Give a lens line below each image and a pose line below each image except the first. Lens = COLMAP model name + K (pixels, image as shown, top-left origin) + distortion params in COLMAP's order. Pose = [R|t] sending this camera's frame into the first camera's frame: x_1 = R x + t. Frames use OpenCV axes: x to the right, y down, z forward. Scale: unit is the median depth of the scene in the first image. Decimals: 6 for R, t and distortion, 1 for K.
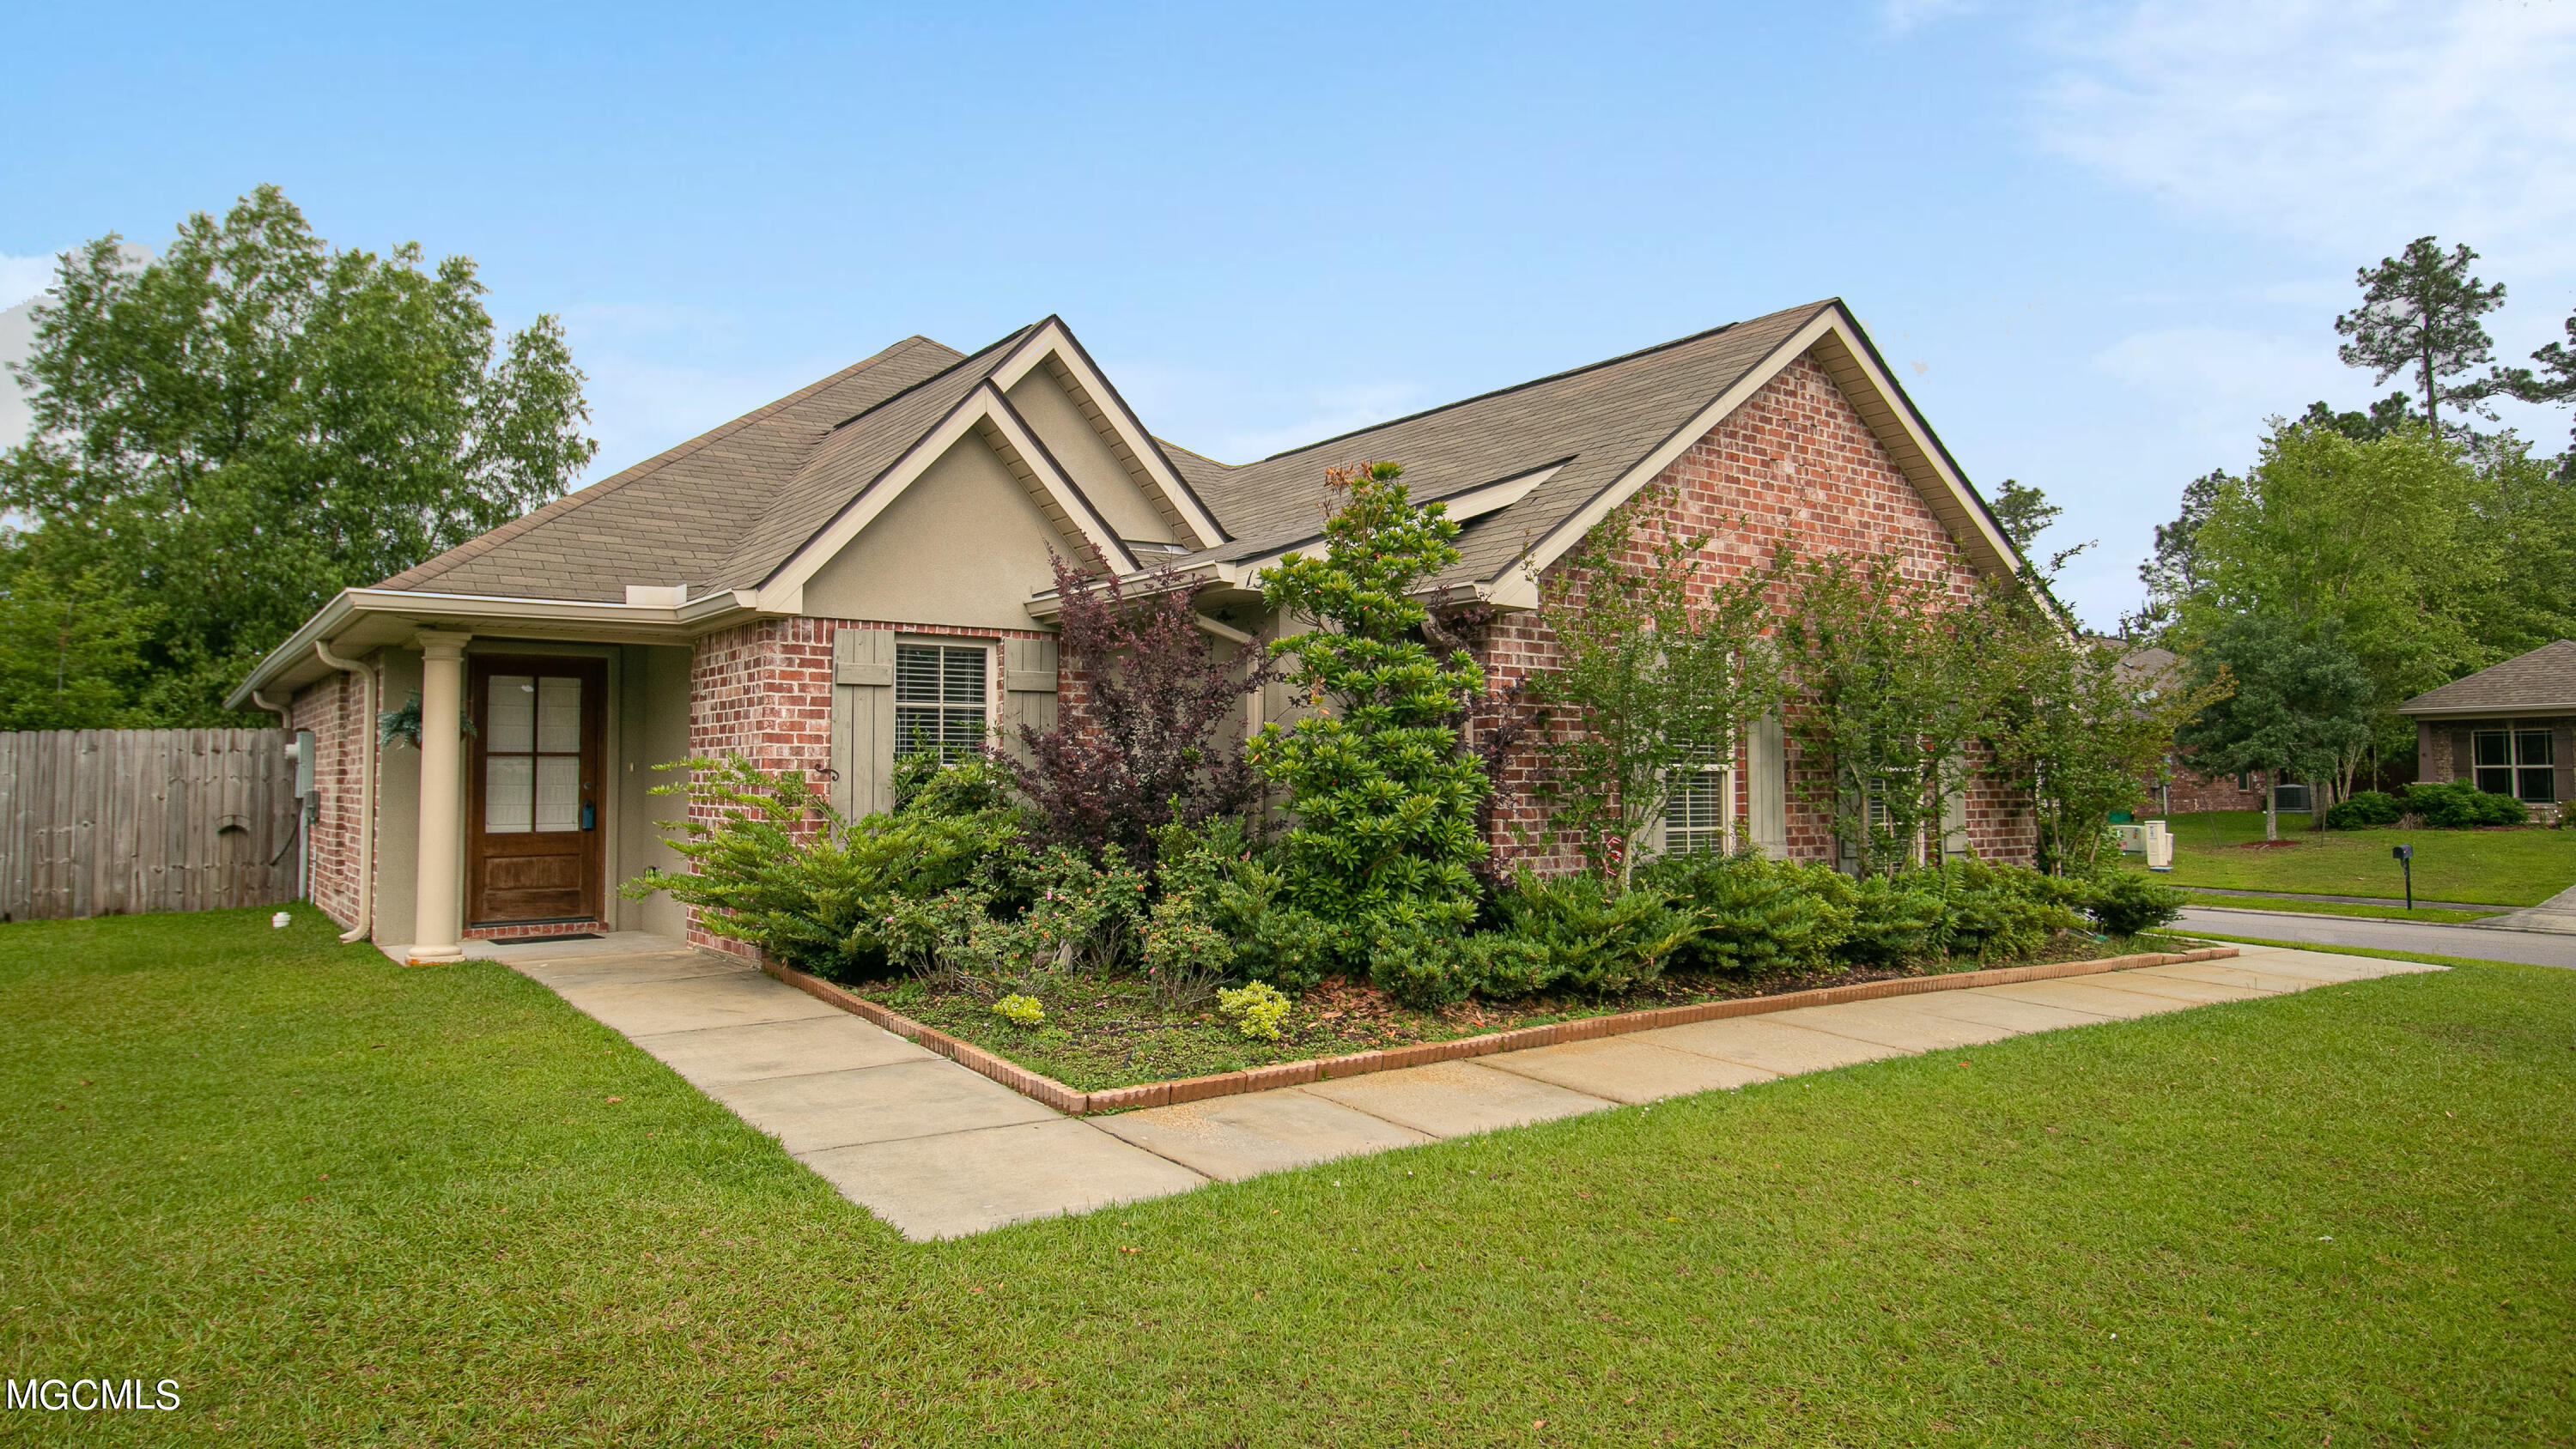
lens RADIAL K [[1579.5, 0, 1288.2], [0, 1579.5, 729.7], [0, 0, 1]] dist [-0.008941, 0.001863]
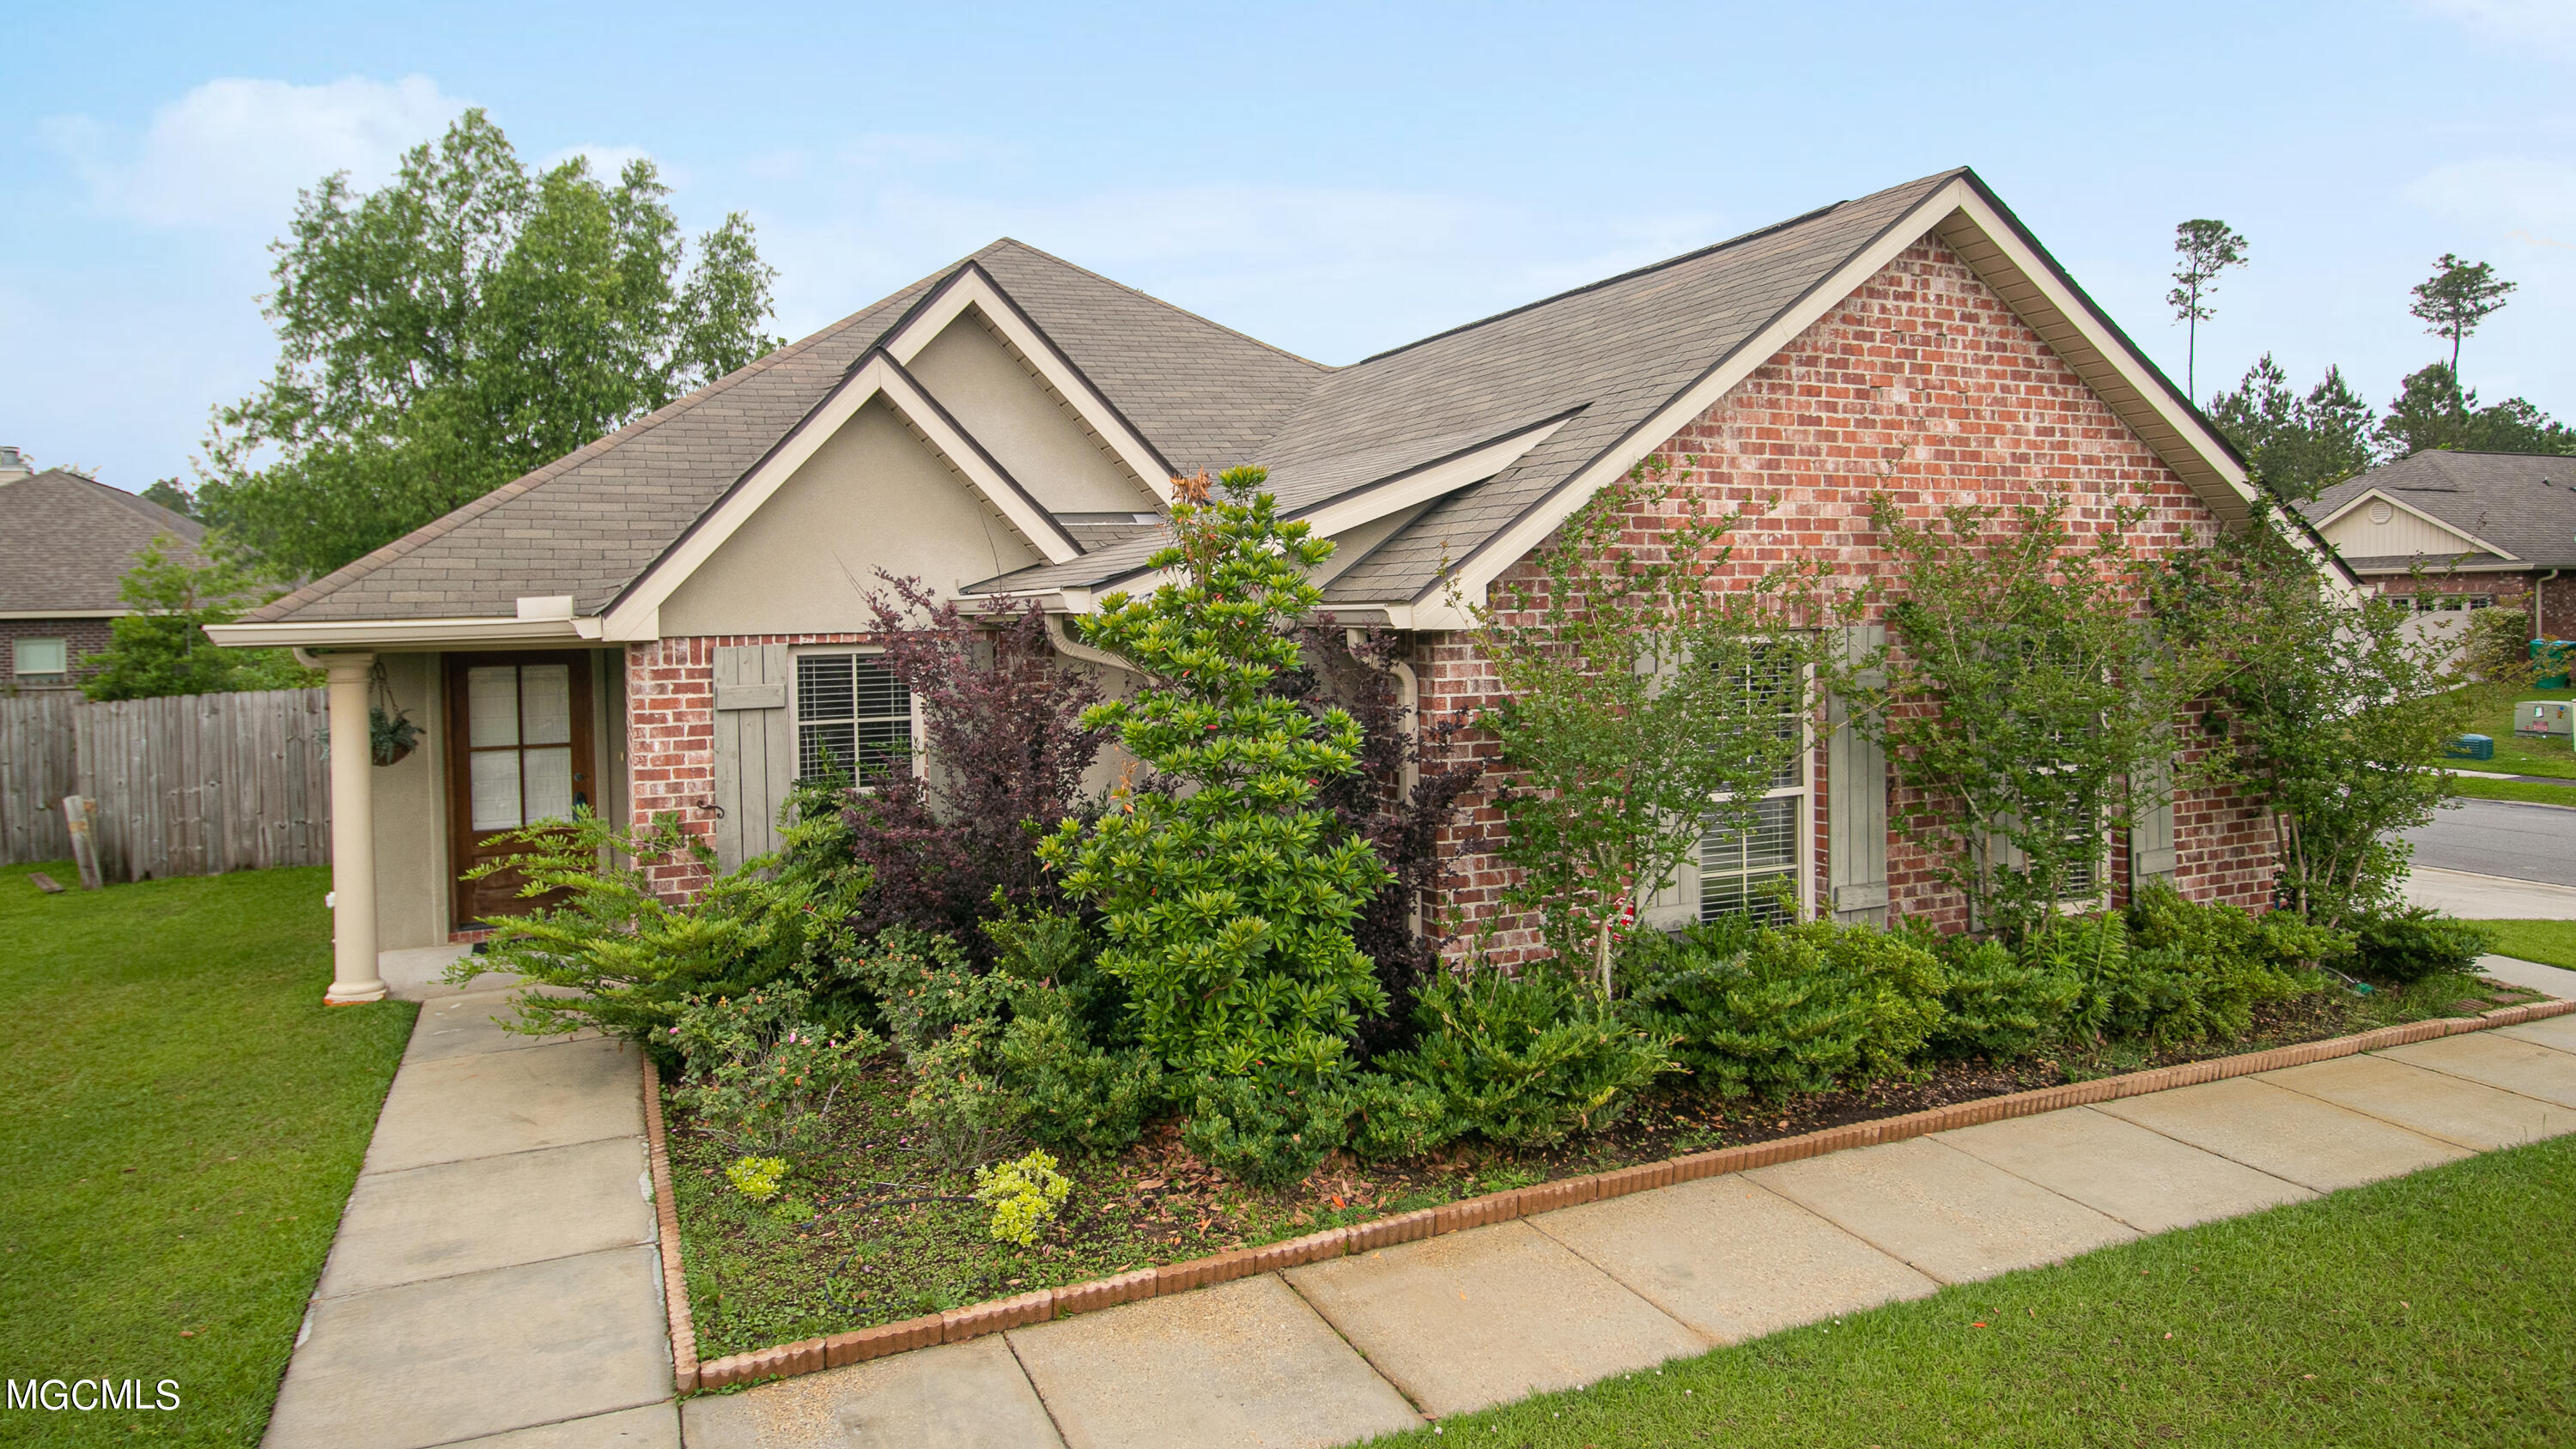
lens RADIAL K [[1579.5, 0, 1282.1], [0, 1579.5, 659.4], [0, 0, 1]] dist [-0.008941, 0.001863]
pose [[0.976256, -0.006839, -0.216511, 0.192554], [0.022373, 0.997340, 0.069376, -0.099514], [0.215461, -0.072573, 0.973812, 0.182467]]
